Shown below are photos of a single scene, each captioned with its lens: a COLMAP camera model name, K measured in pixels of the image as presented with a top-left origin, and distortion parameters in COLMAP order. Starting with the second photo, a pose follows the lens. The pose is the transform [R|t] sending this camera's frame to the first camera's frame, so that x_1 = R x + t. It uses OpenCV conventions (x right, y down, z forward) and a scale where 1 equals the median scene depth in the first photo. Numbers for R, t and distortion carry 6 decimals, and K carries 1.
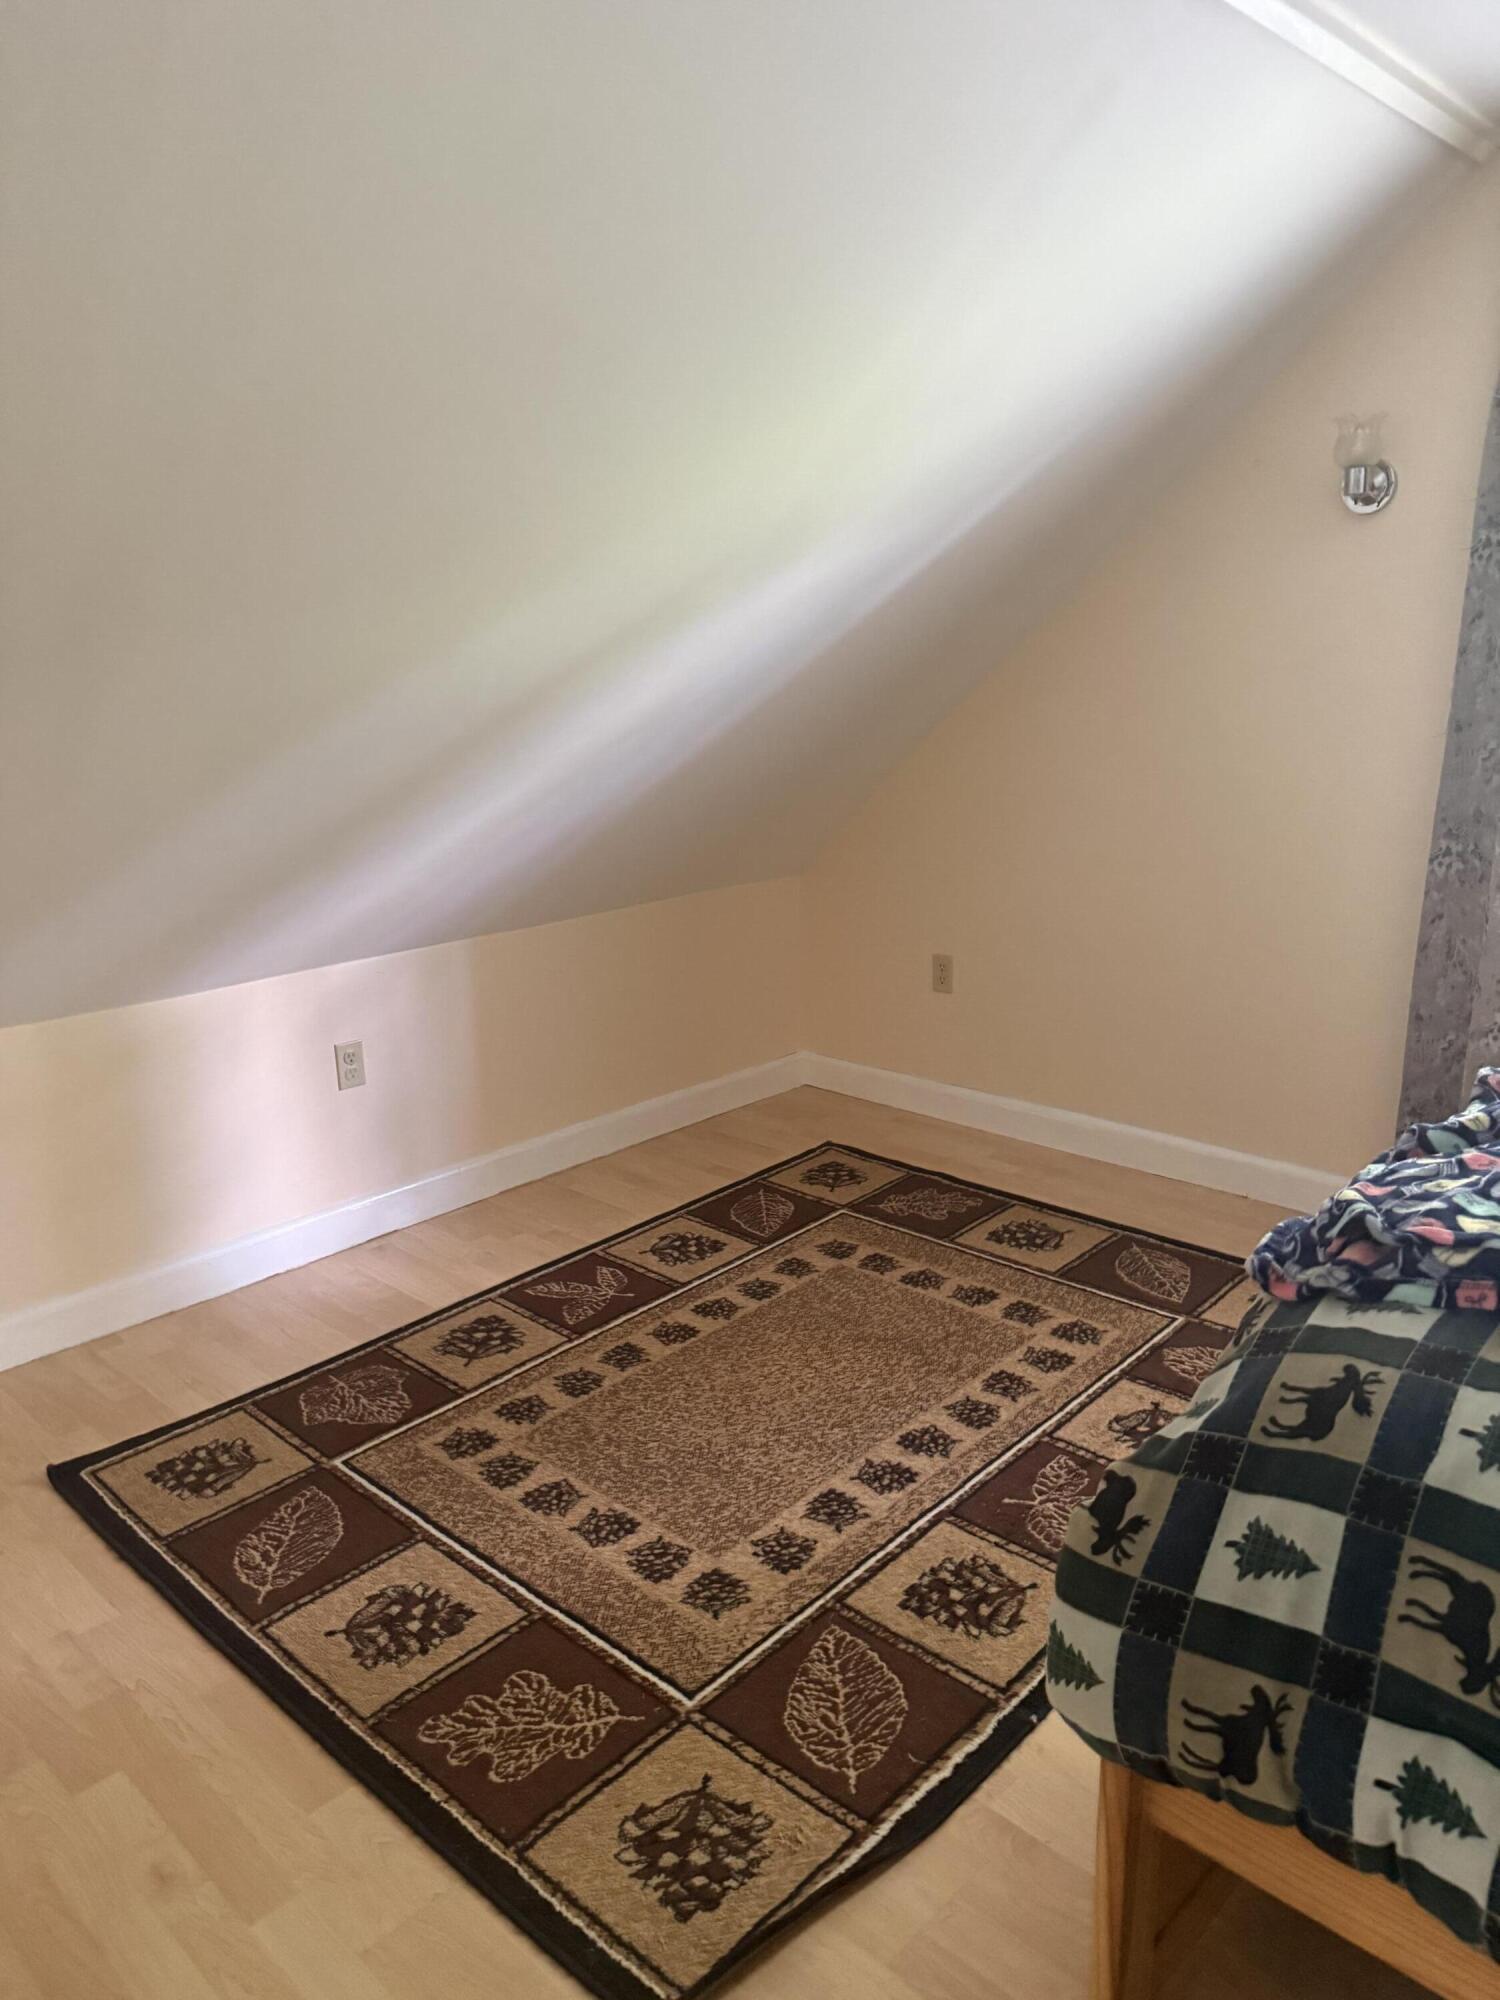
lens RADIAL K [[1385.2, 0, 758.8], [0, 1385.2, 985.6], [0, 0, 1]] dist [0.069945, -0.106430]
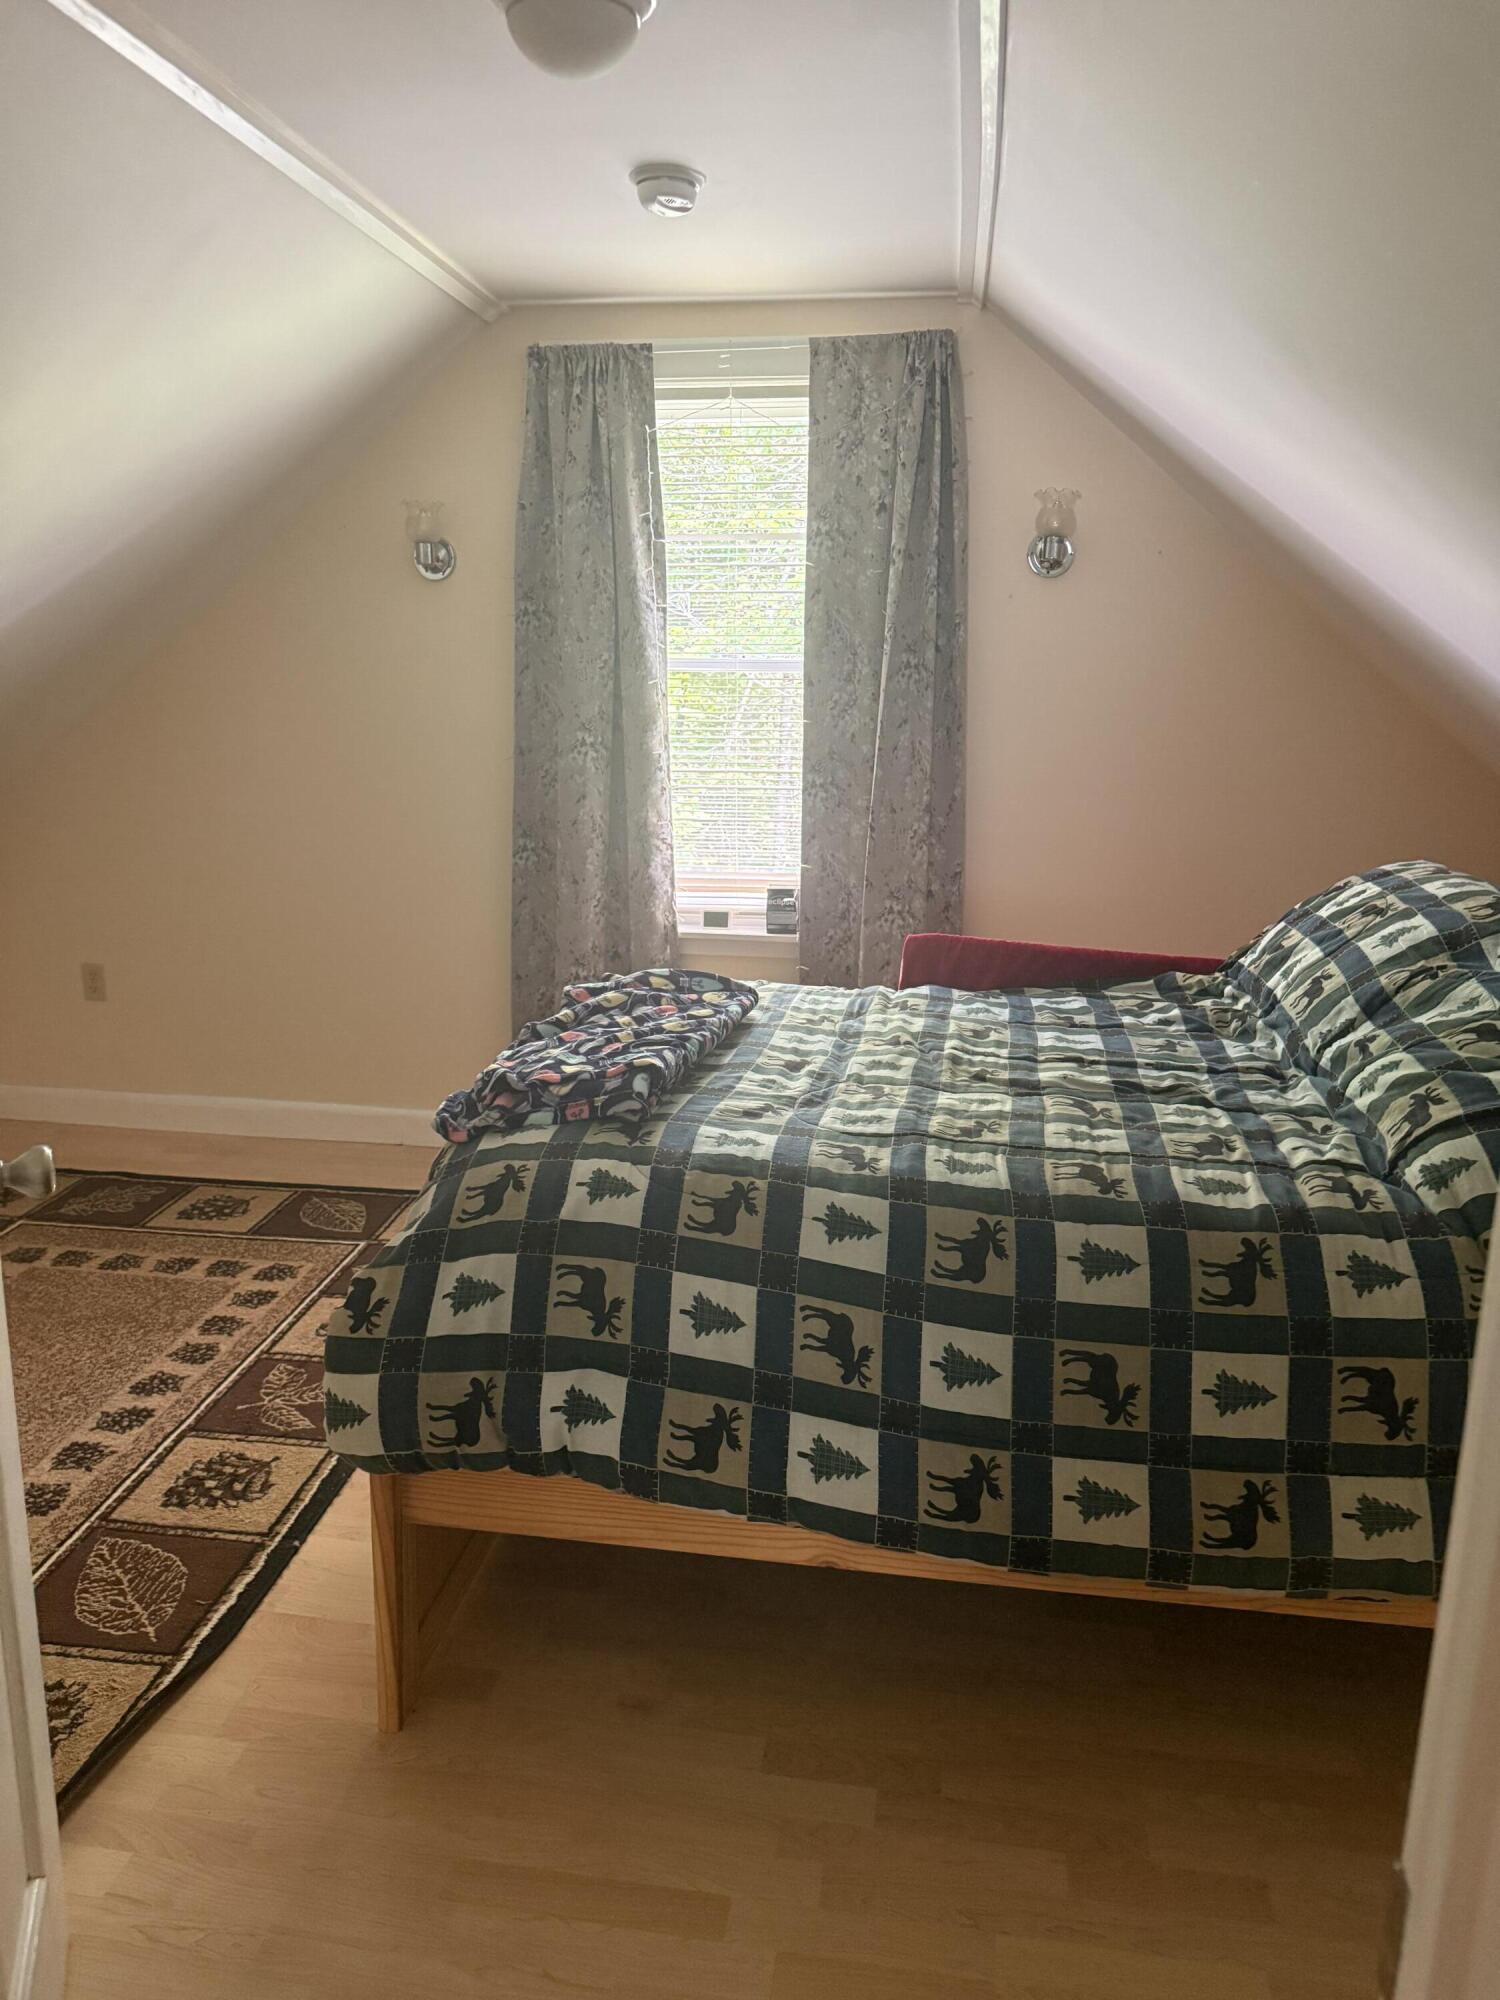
lens RADIAL K [[1385.2, 0, 766.6], [0, 1385.2, 953.8], [0, 0, 1]] dist [0.069945, -0.106430]
pose [[0.806121, -0.082426, 0.585982, -0.160133], [0.105664, 0.994387, -0.005487, 0.060028], [-0.582240, 0.066341, 0.810306, -0.296570]]
